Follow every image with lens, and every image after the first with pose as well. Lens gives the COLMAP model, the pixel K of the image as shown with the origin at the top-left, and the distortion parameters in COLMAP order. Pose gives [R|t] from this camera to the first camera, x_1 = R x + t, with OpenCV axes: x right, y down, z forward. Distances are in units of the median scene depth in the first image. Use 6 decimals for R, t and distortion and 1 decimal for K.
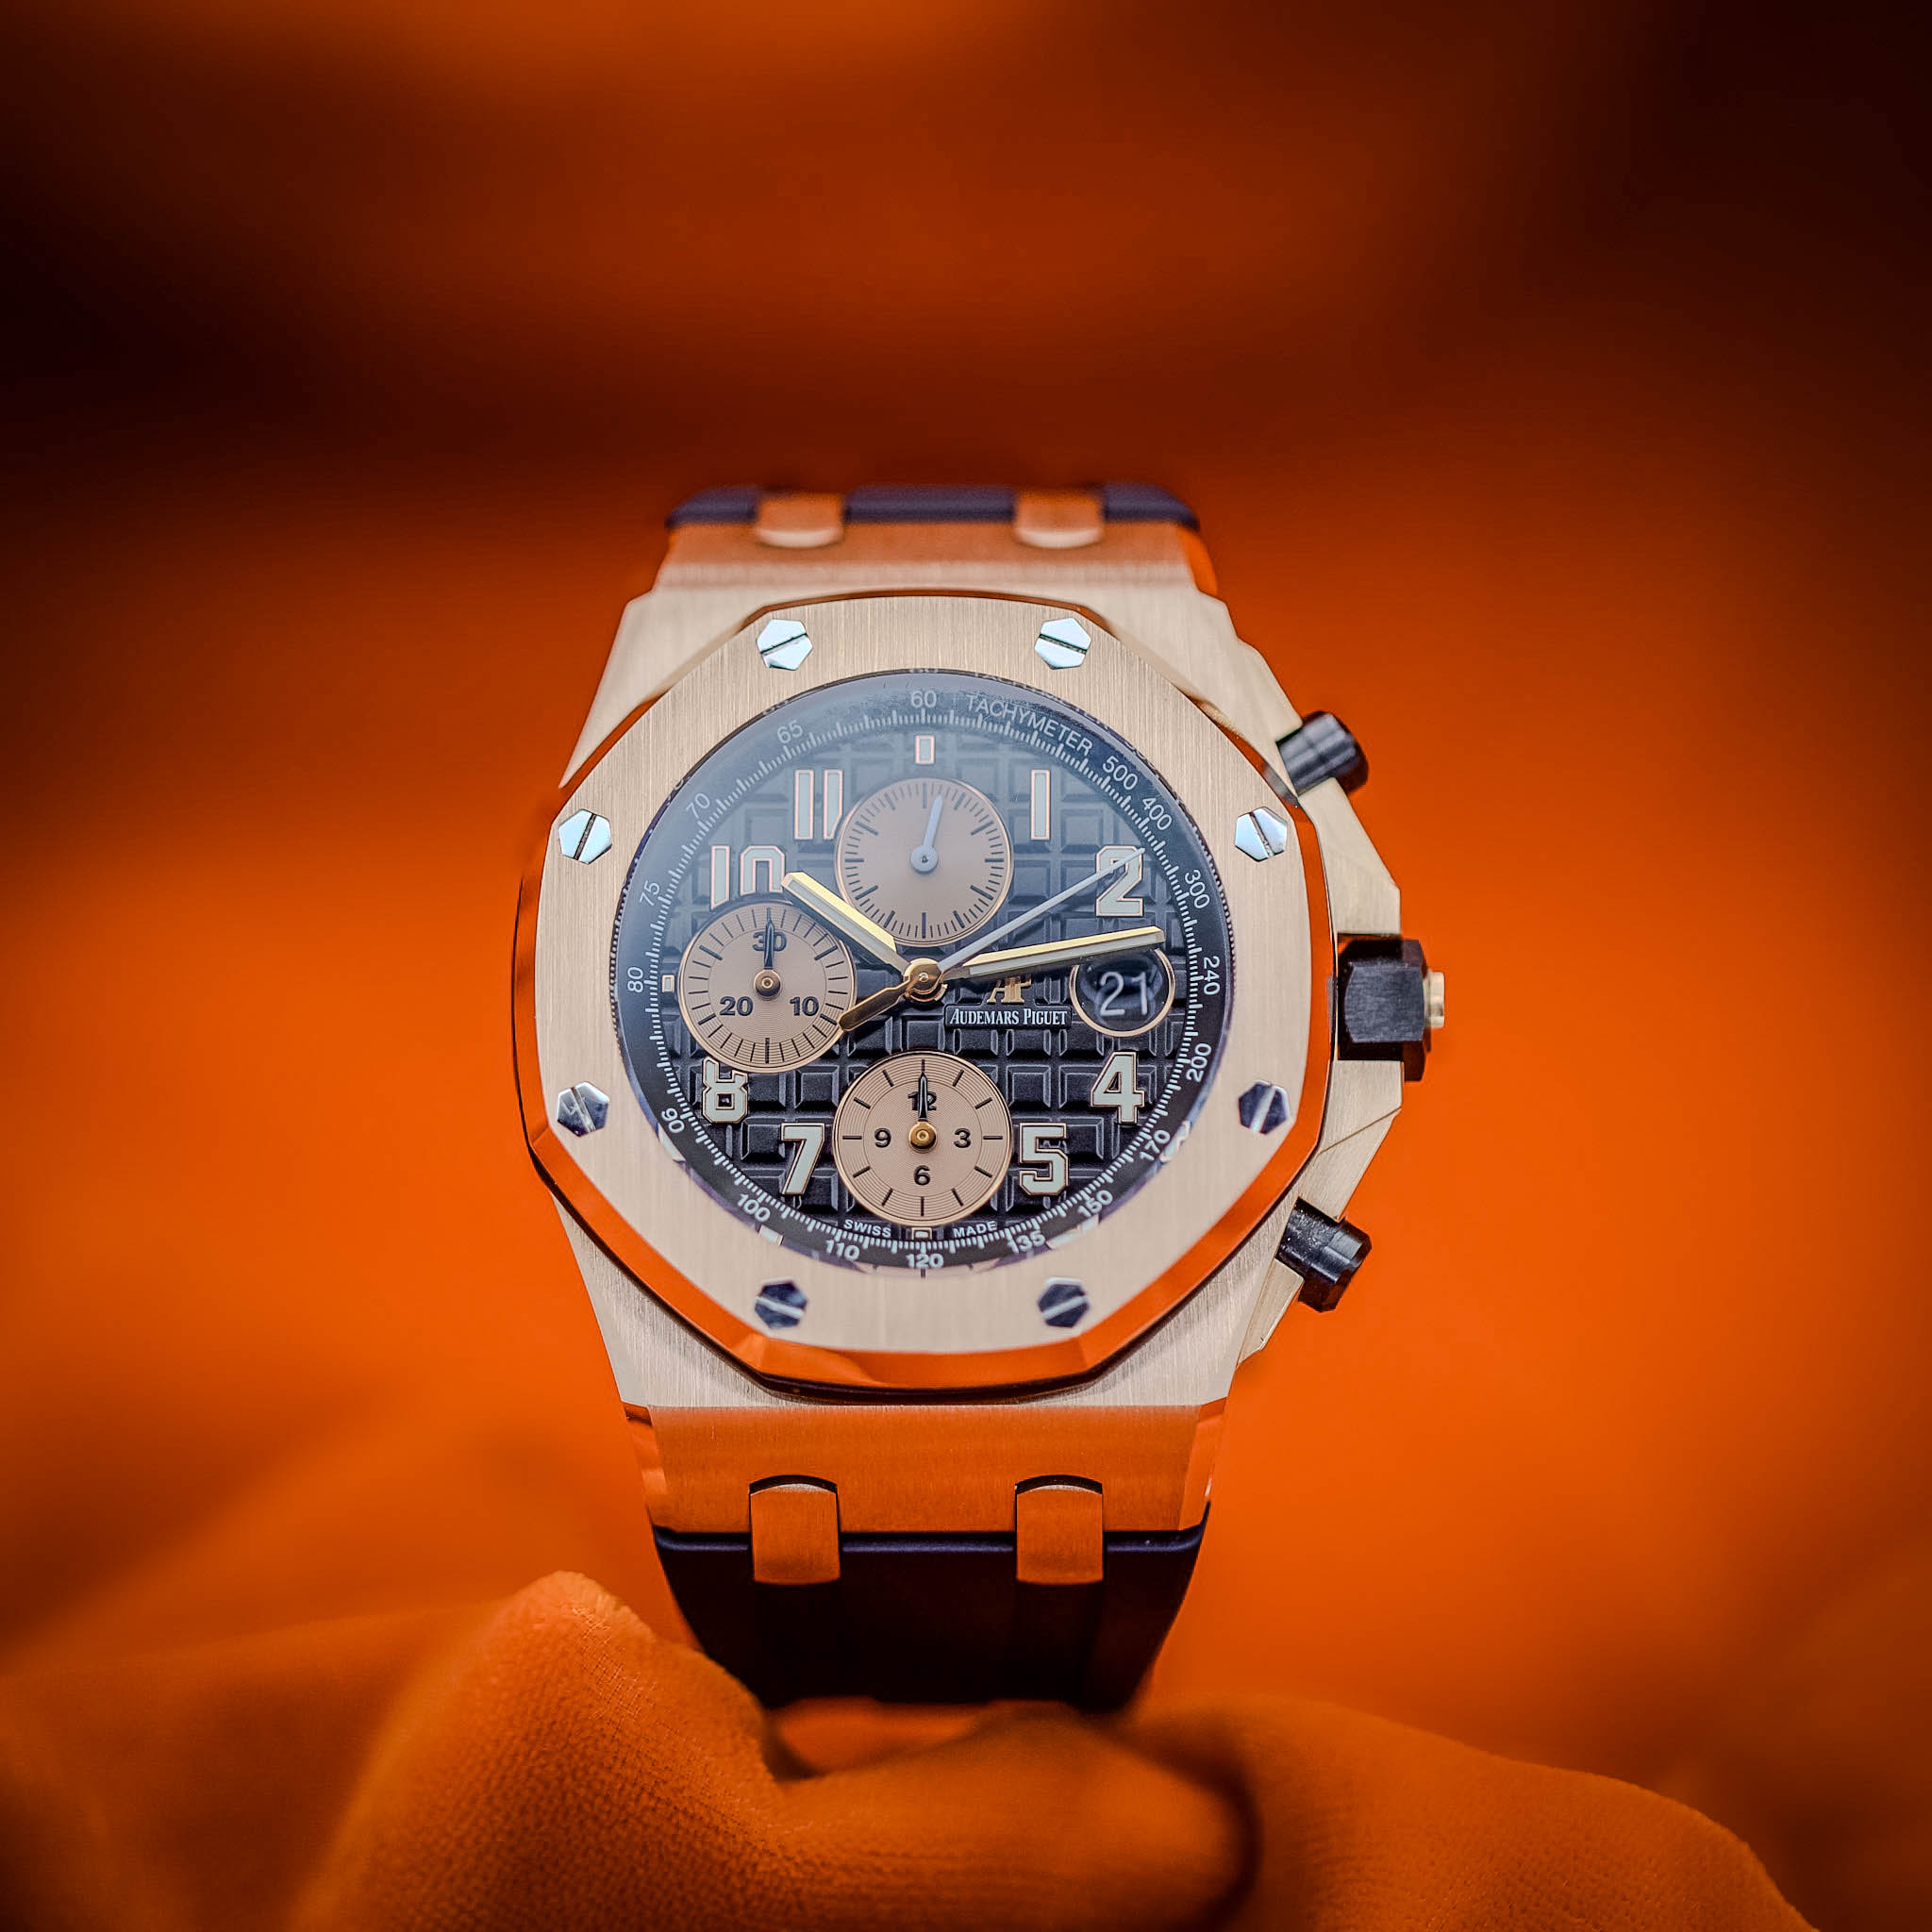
lens RADIAL K [[11055.5, 0, 966.0], [0, 11055.5, 966.0], [0, 0, 1]] dist [-0.866688, -3.947573]
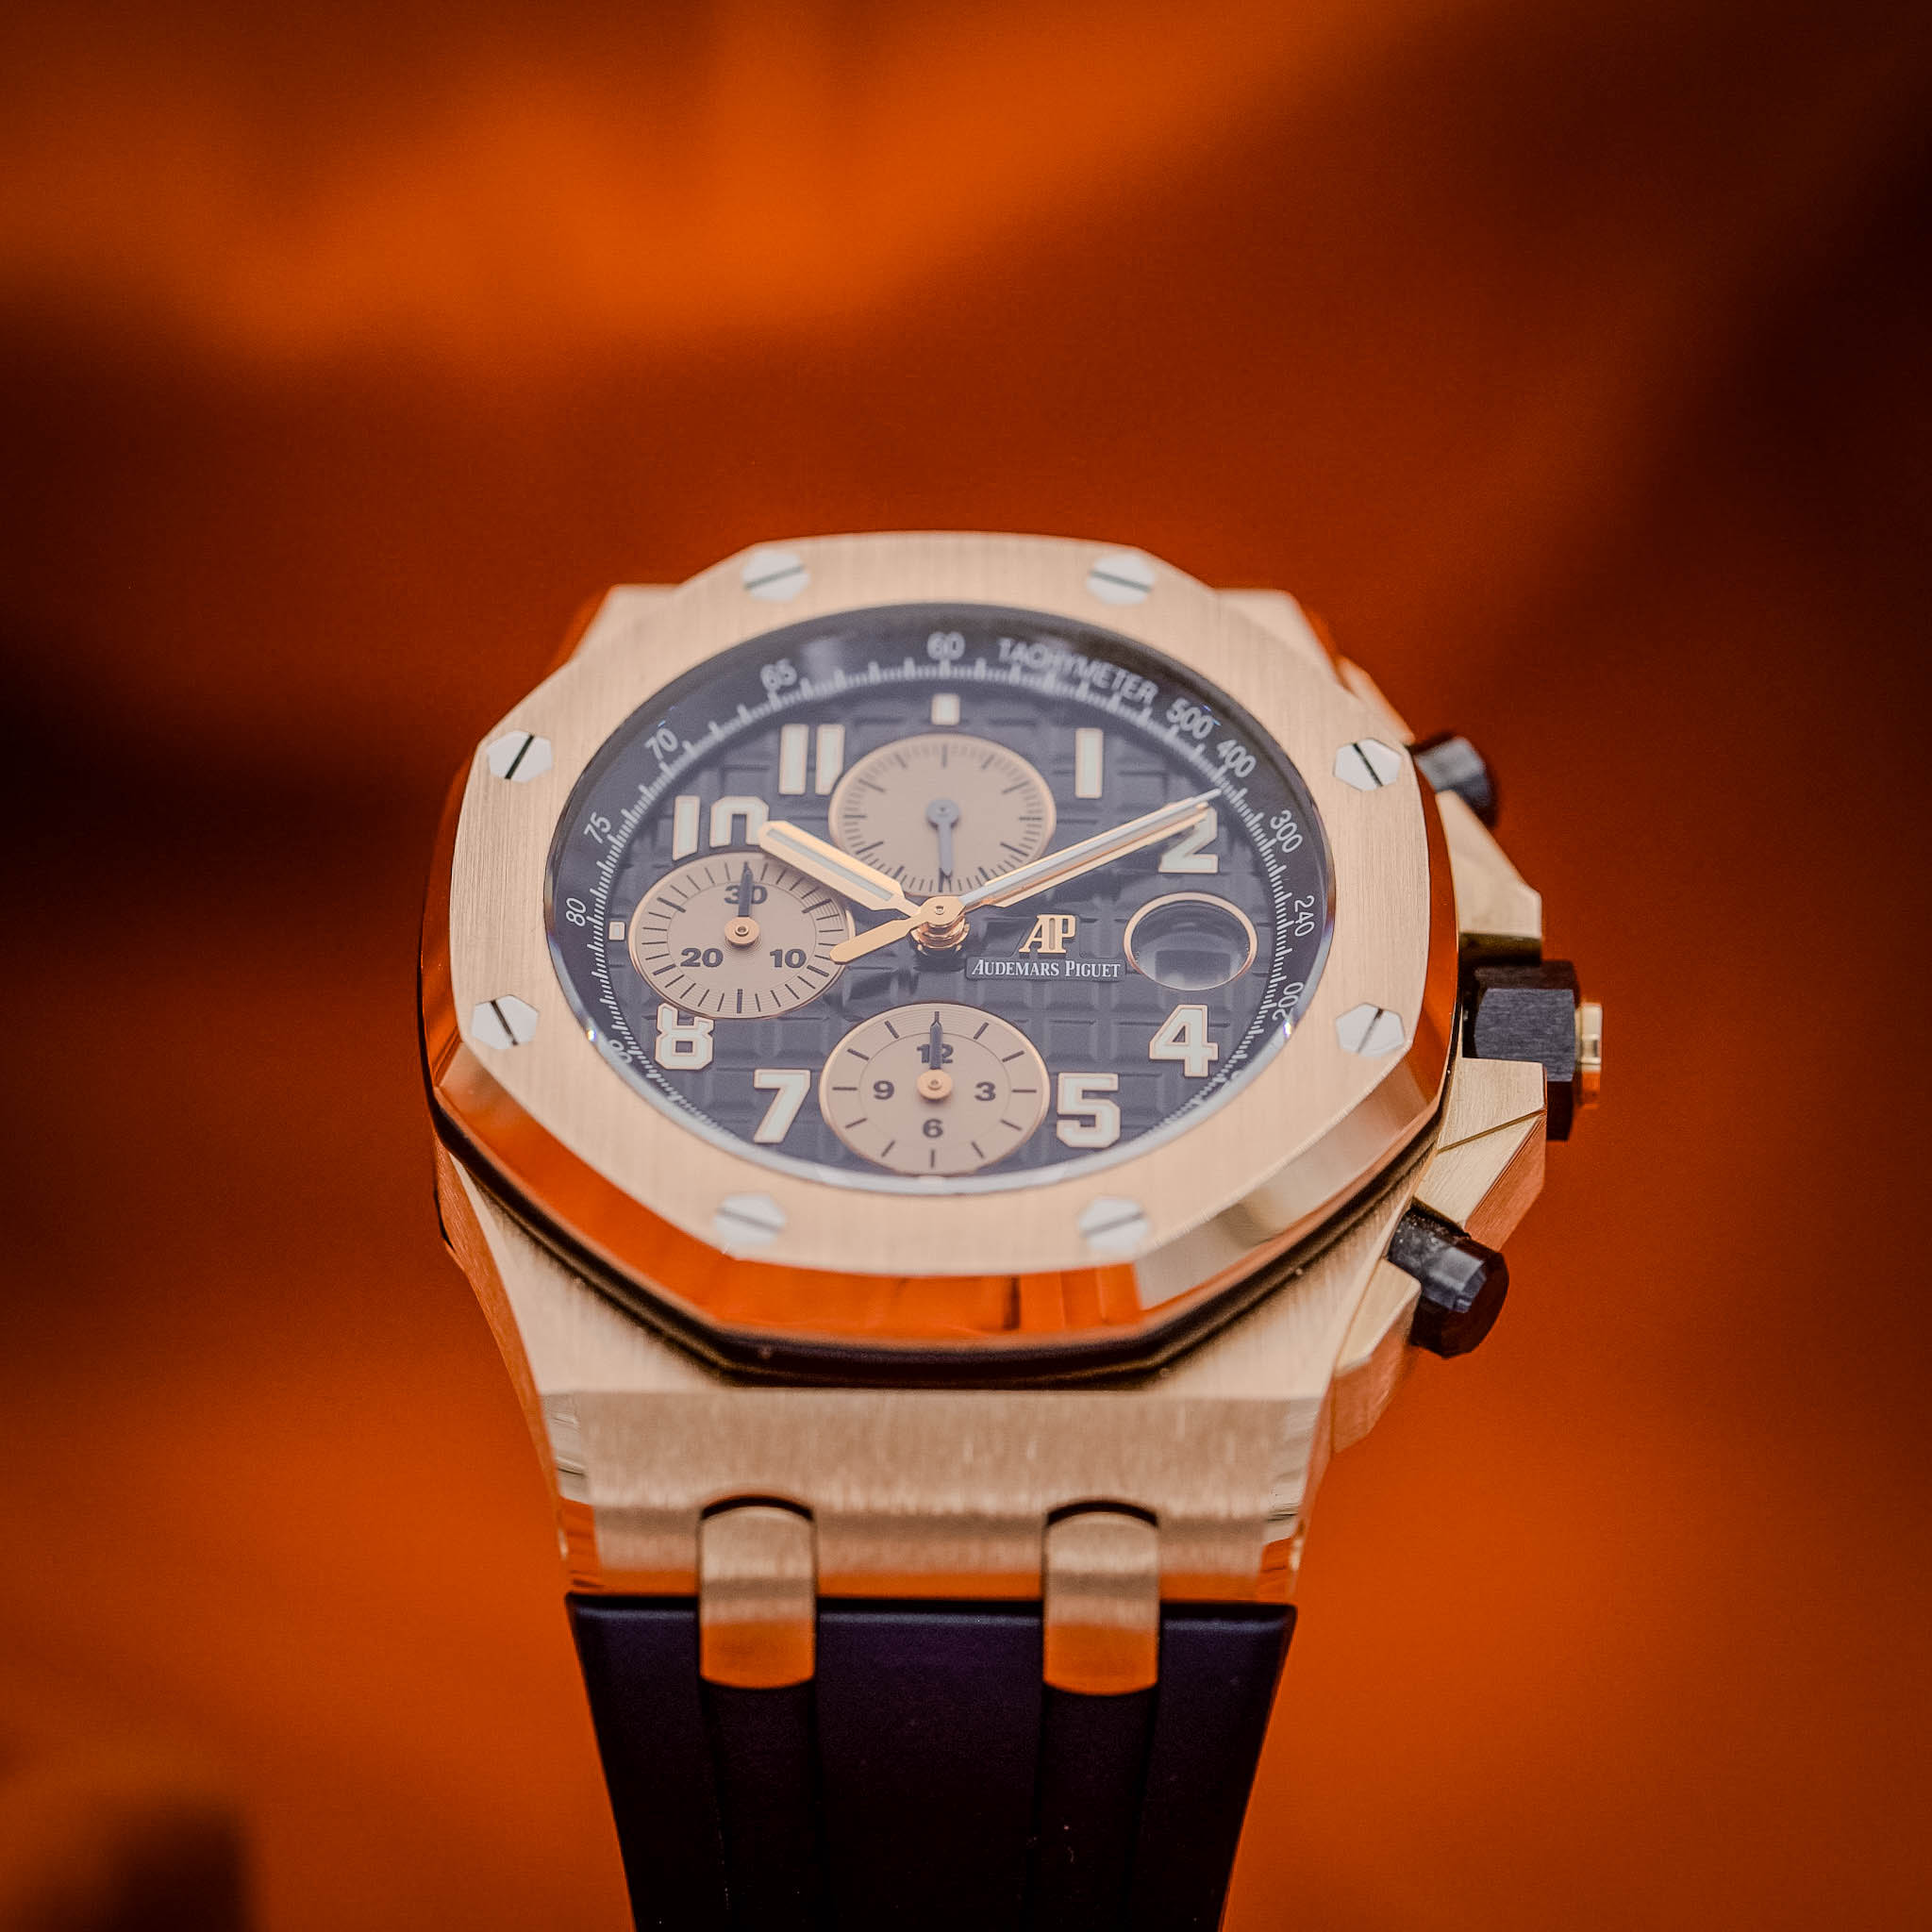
lens RADIAL K [[11055.5, 0, 966.0], [0, 11055.5, 966.0], [0, 0, 1]] dist [-0.866688, -3.947573]
pose [[0.999816, 0.018874, -0.003406, 0.000788], [-0.018296, 0.885385, -0.464498, 0.370932], [-0.005752, 0.464475, 0.885567, 0.300904]]
